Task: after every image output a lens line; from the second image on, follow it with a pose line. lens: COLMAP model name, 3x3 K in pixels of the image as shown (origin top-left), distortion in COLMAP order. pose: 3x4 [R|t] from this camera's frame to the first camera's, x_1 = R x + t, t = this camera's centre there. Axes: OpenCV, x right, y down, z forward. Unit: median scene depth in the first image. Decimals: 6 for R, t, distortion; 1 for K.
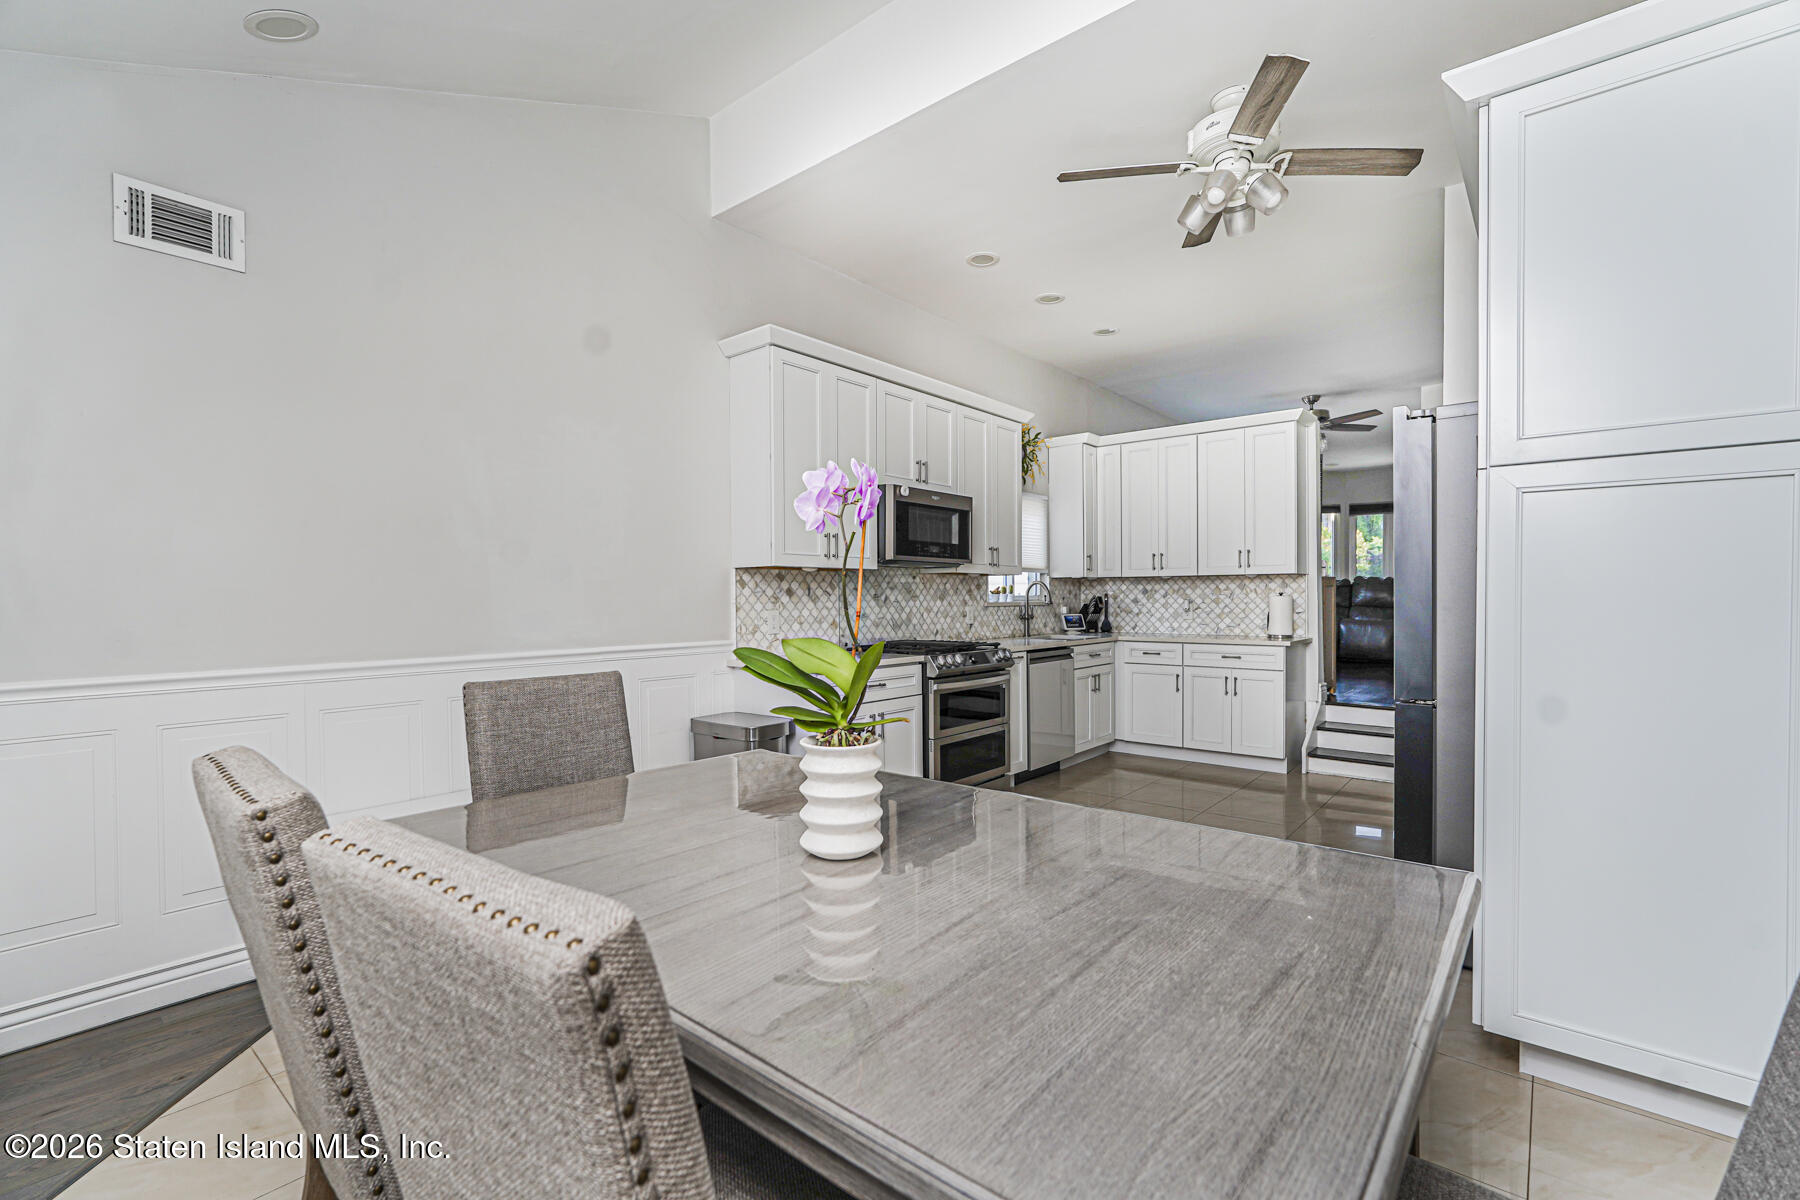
lens RADIAL K [[792.8, 0, 898.9], [0, 792.8, 604.3], [0, 0, 1]] dist [-0.005664, 0.001035]
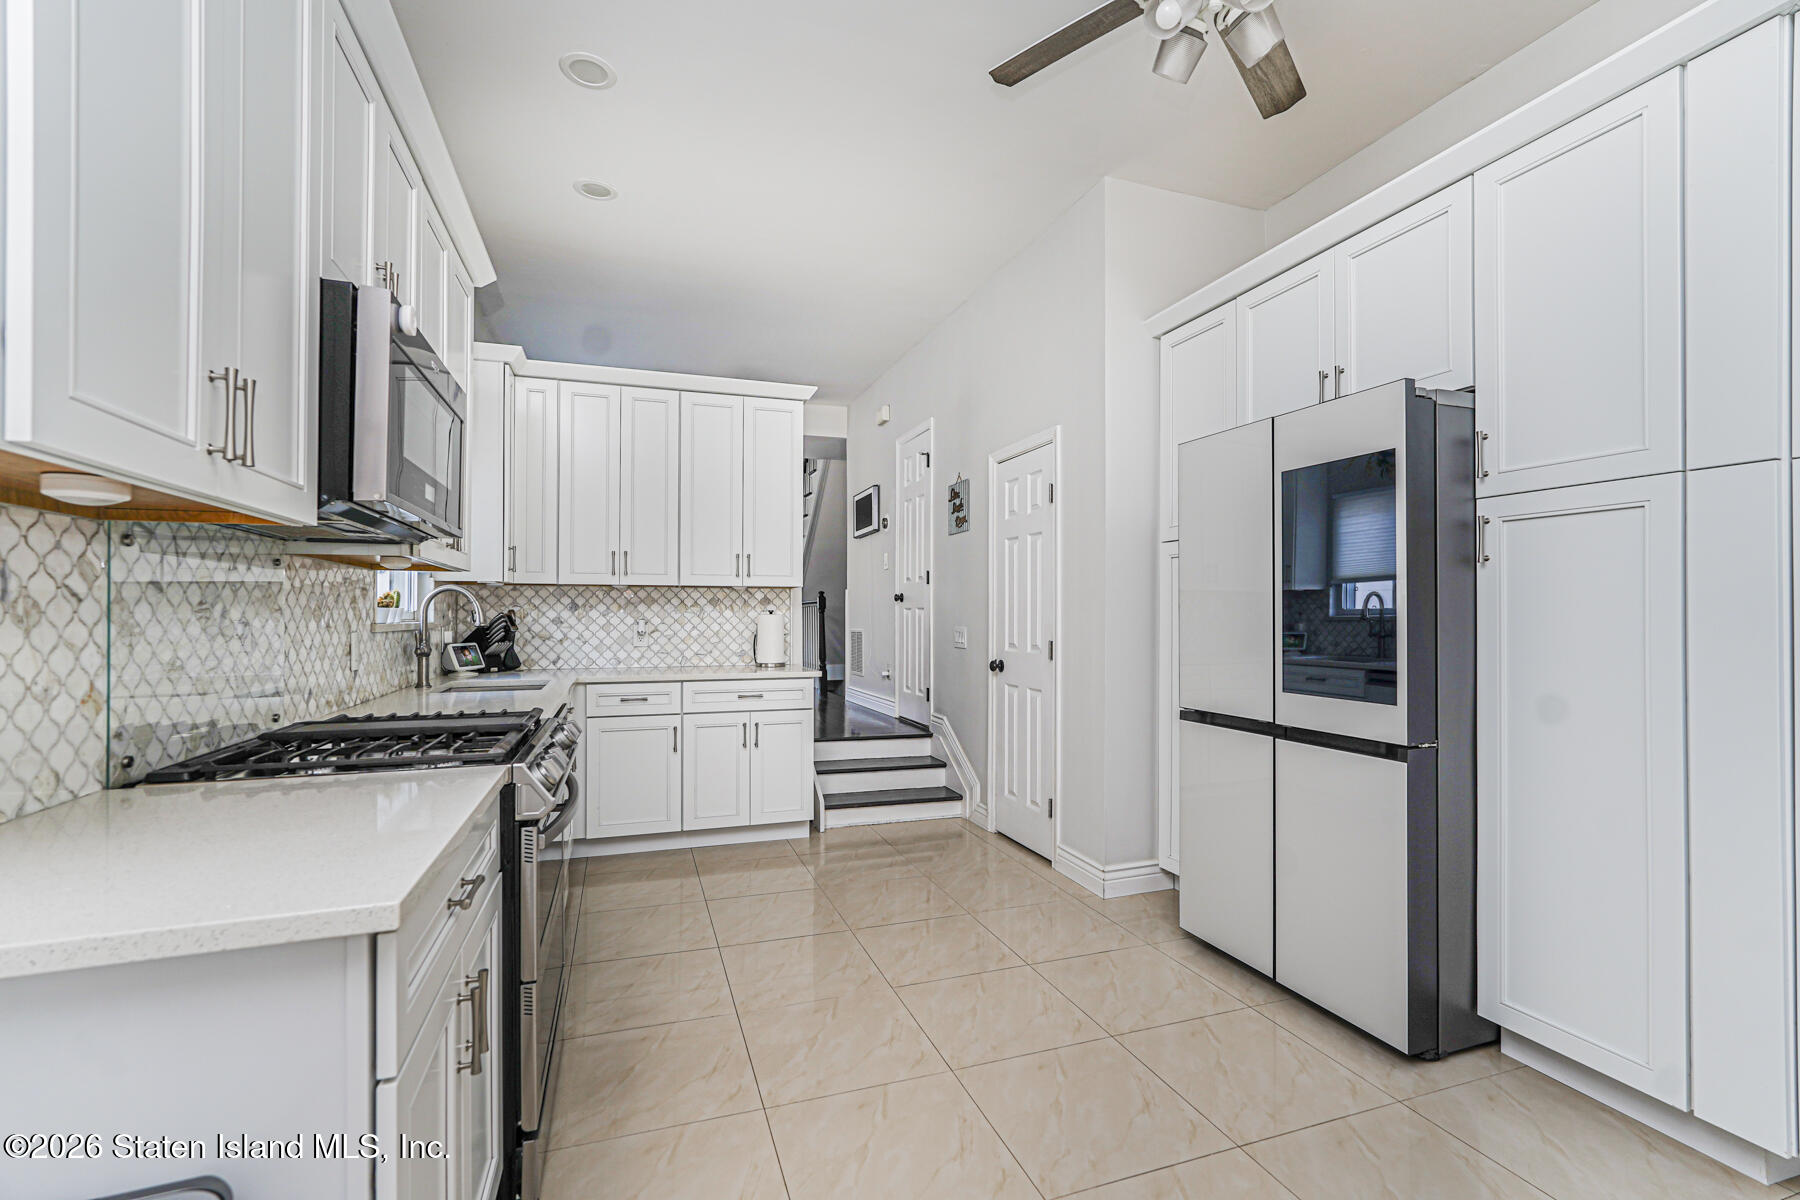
lens RADIAL K [[792.8, 0, 899.0], [0, 792.8, 605.2], [0, 0, 1]] dist [-0.005664, 0.001035]
pose [[0.515342, 0.016757, 0.856821, -0.132753], [0.003726, 0.999756, -0.021793, -0.001990], [-0.856977, 0.014424, 0.515153, 0.437721]]
